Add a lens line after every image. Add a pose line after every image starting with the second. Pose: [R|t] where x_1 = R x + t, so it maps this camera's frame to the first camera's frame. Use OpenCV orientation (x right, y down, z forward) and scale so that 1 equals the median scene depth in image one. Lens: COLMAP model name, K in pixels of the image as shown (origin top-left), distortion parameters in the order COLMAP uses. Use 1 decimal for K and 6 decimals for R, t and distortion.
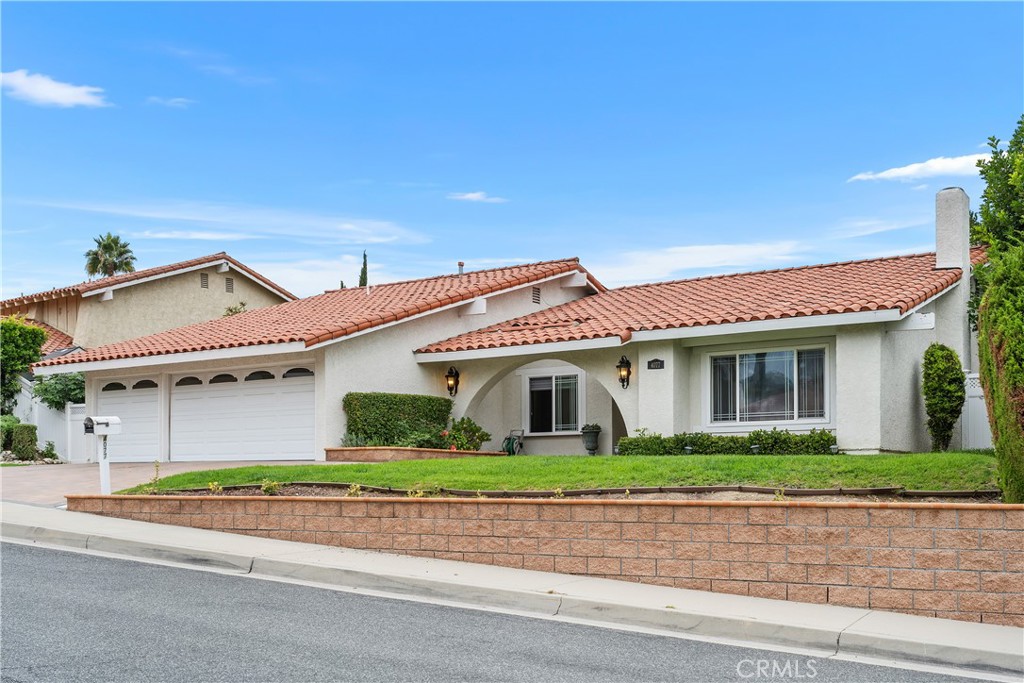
lens RADIAL K [[1047.0, 0, 532.9], [0, 1047.0, 440.0], [0, 0, 1]] dist [-0.001719, -0.003109]
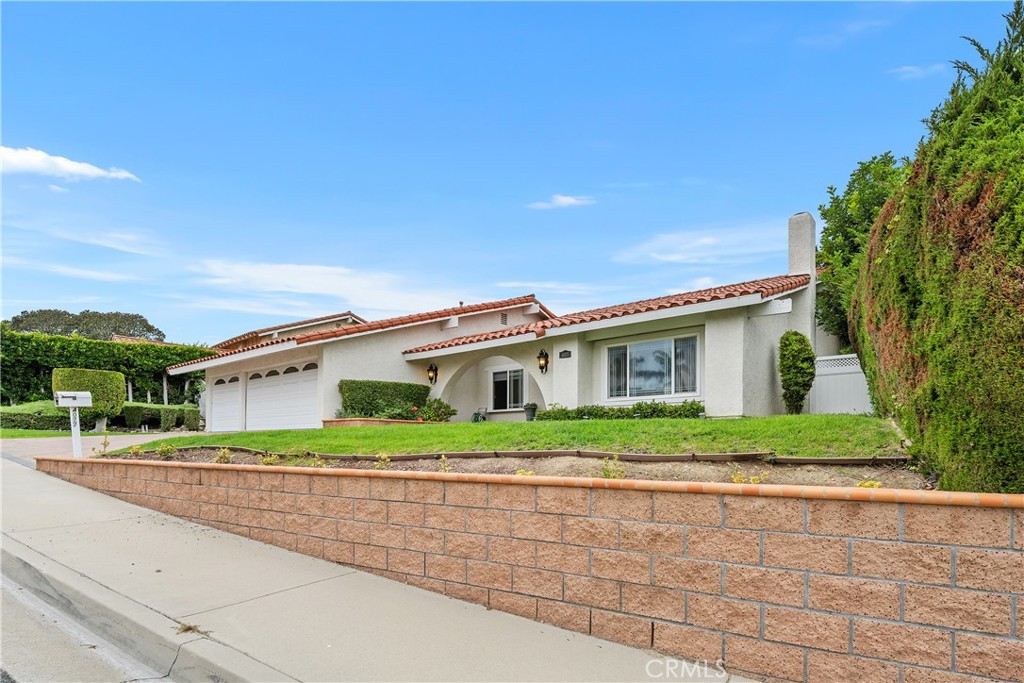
lens RADIAL K [[517.5, 0, 513.0], [0, 517.5, 439.2], [0, 0, 1]] dist [0.000136, 0.000299]
pose [[0.995469, -0.003377, -0.095031, 0.117320], [0.006576, 0.999422, 0.033364, 0.012392], [0.094864, -0.033838, 0.994915, 0.356136]]
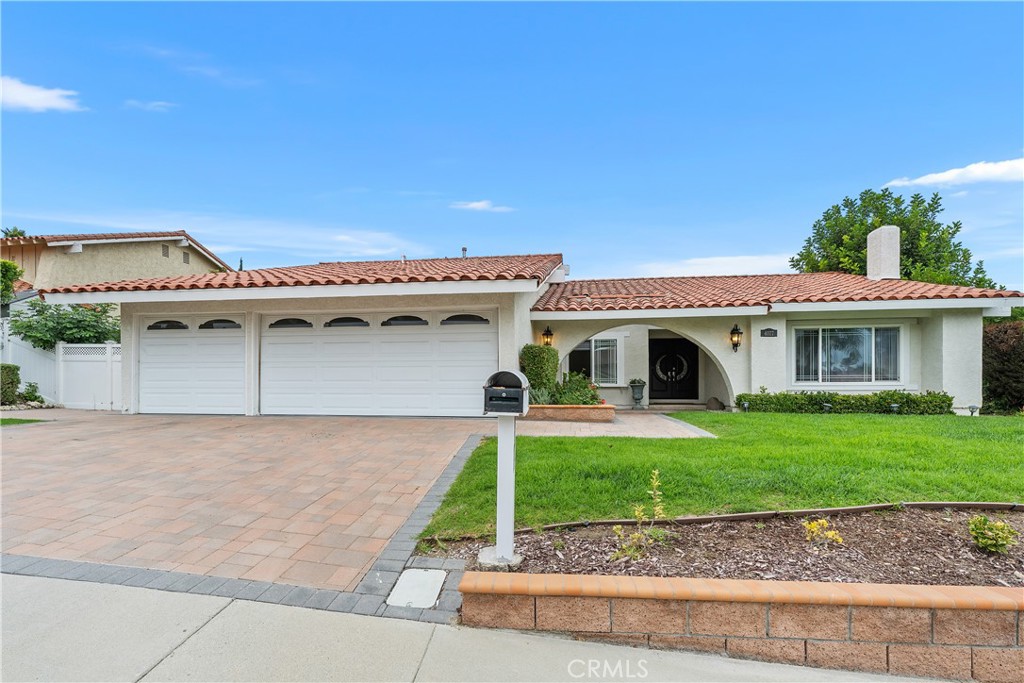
lens RADIAL K [[473.8, 0, 509.8], [0, 473.8, 382.7], [0, 0, 1]] dist [0.001260, -0.000029]
pose [[0.902548, 0.012513, 0.430408, -0.392959], [-0.017988, 0.999801, 0.008655, -0.015206], [-0.430214, -0.015554, 0.902593, 0.659249]]
